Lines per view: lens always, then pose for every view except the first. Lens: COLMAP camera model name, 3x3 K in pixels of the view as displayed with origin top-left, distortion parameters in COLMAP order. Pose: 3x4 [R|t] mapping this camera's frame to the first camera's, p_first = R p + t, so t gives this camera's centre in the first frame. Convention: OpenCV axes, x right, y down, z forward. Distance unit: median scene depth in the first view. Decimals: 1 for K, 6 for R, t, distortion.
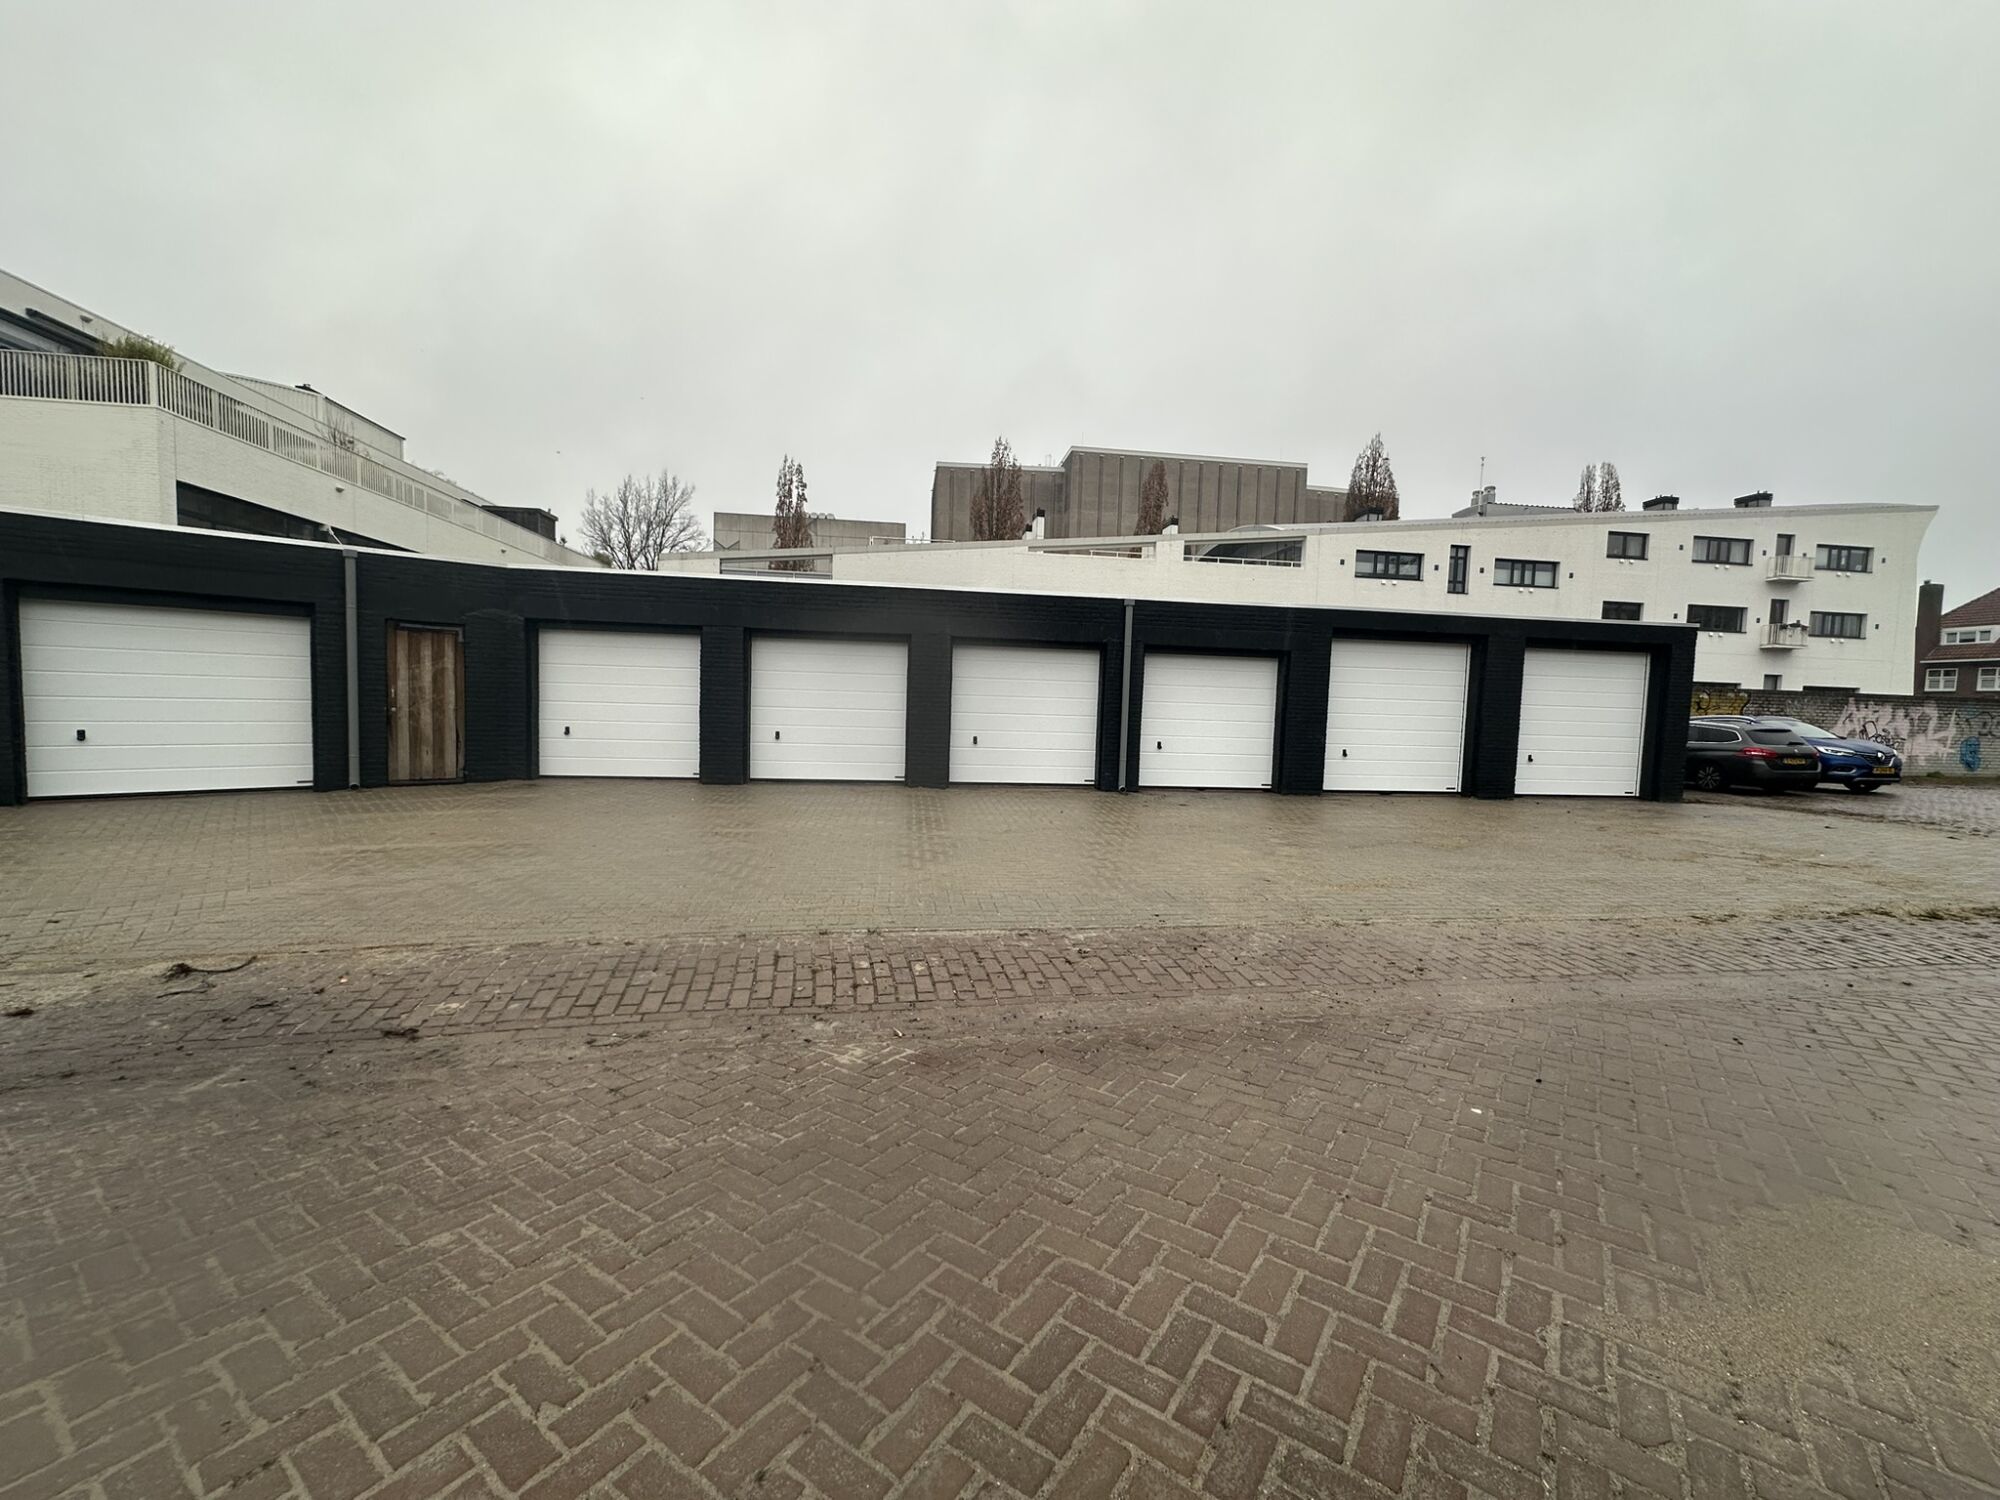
lens RADIAL K [[792.2, 0, 1000.0], [0, 792.2, 750.0], [0, 0, 1]] dist [-0.001172, -0.000210]
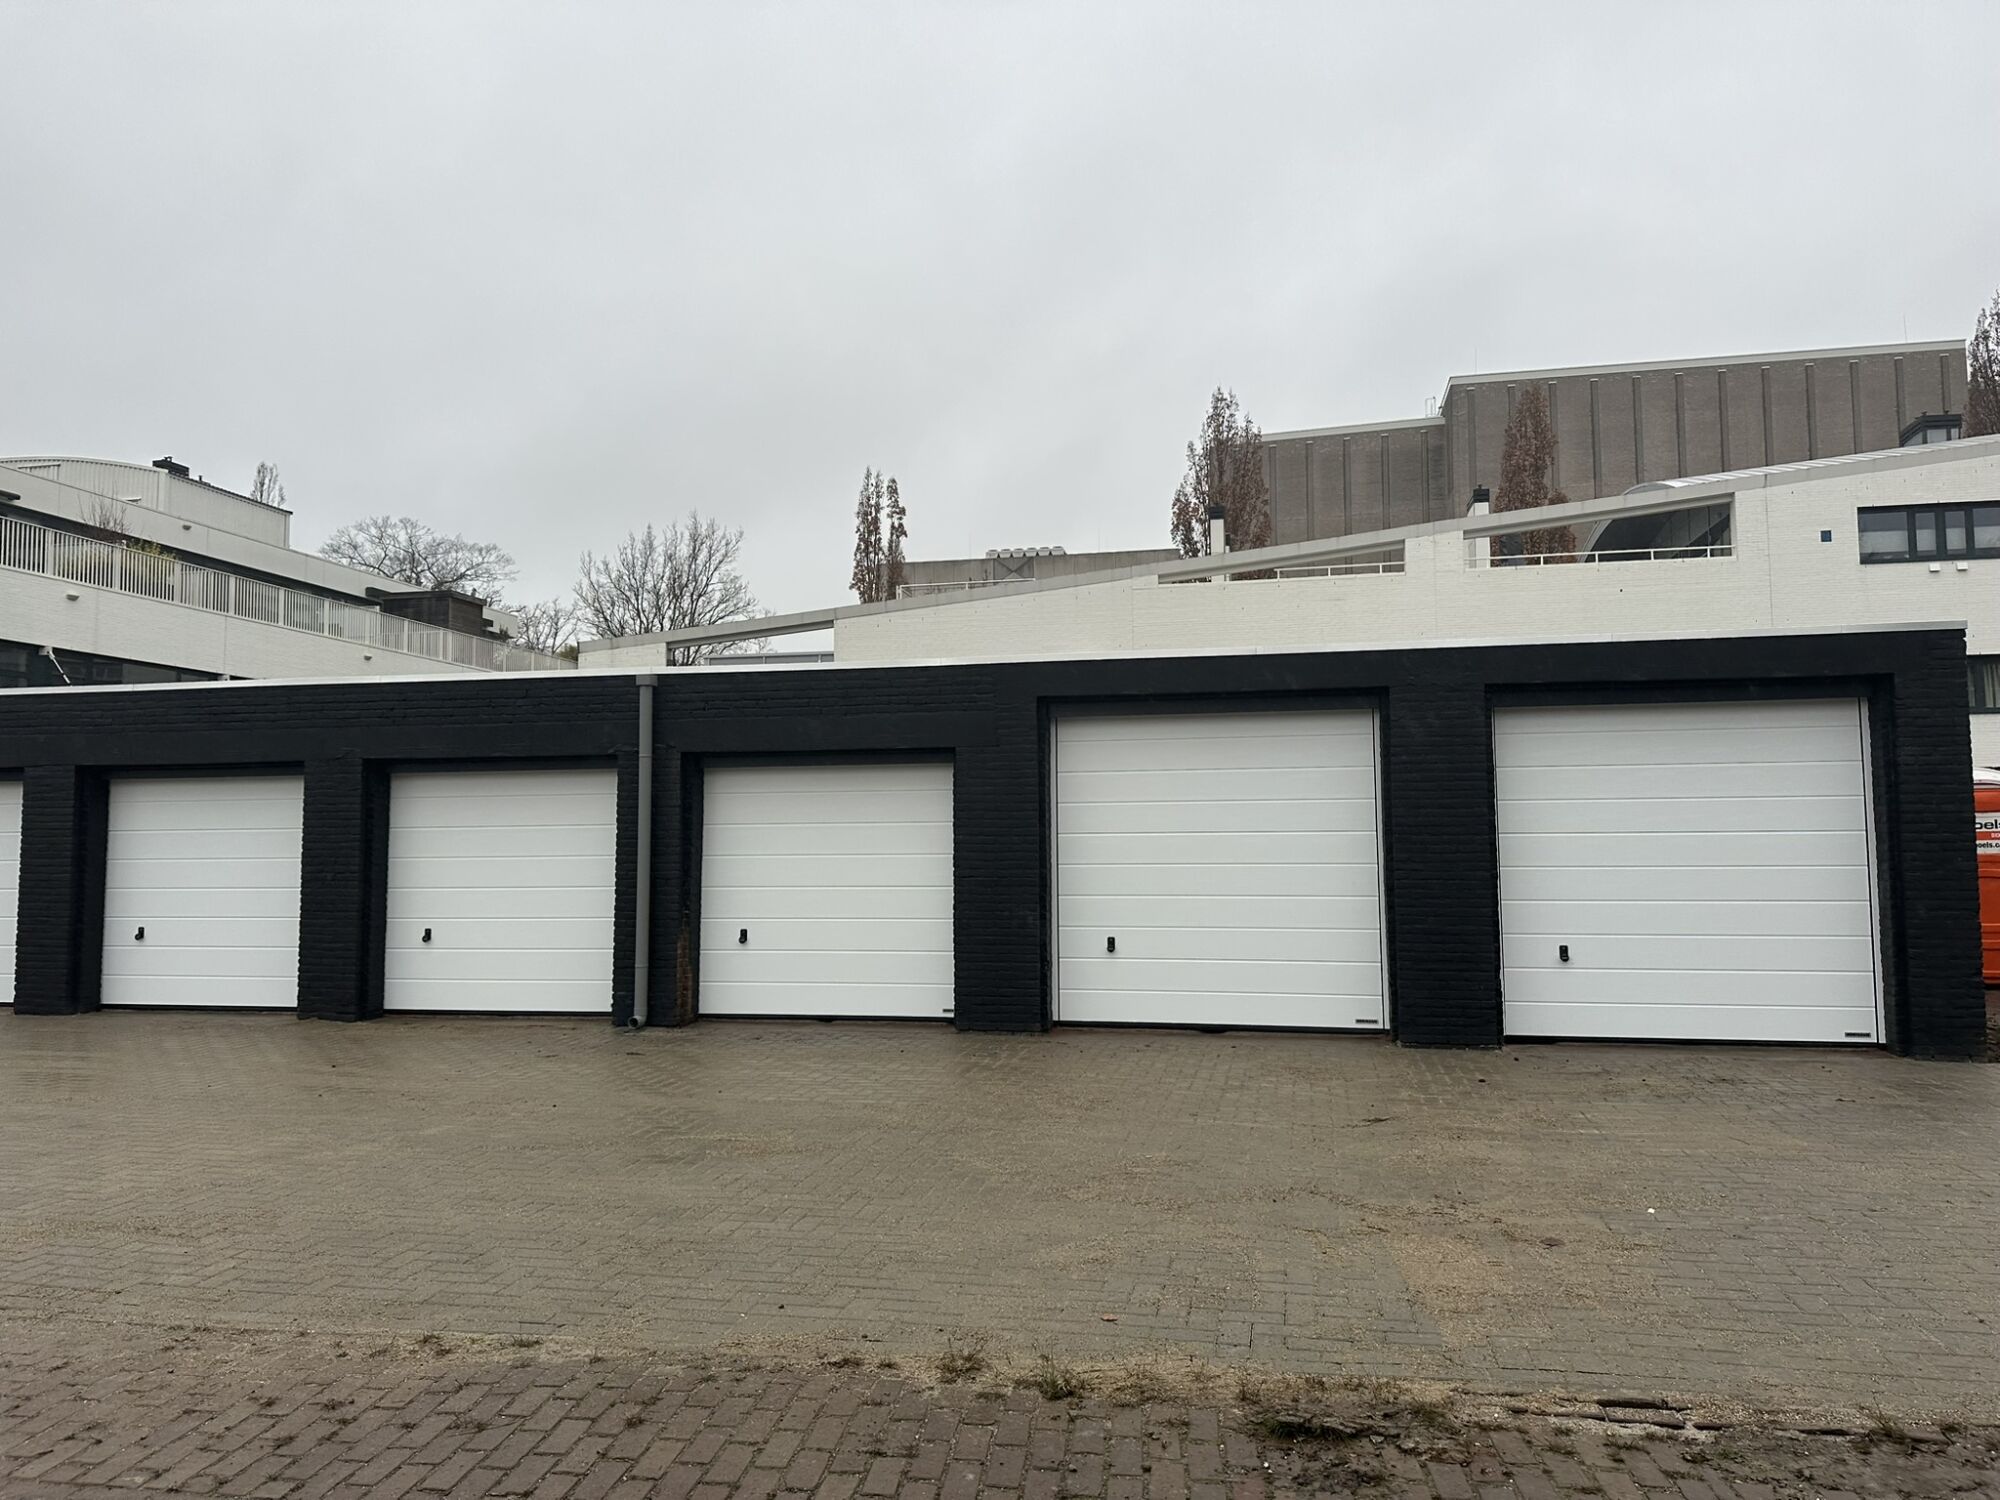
lens RADIAL K [[1380.9, 0, 1001.4], [0, 1380.9, 759.0], [0, 0, 1]] dist [0.121796, -0.179232]
pose [[0.943807, -0.058052, -0.325359, 0.744013], [0.015385, 0.991103, -0.132208, 0.002169], [0.330139, 0.119773, 0.936303, 0.180054]]
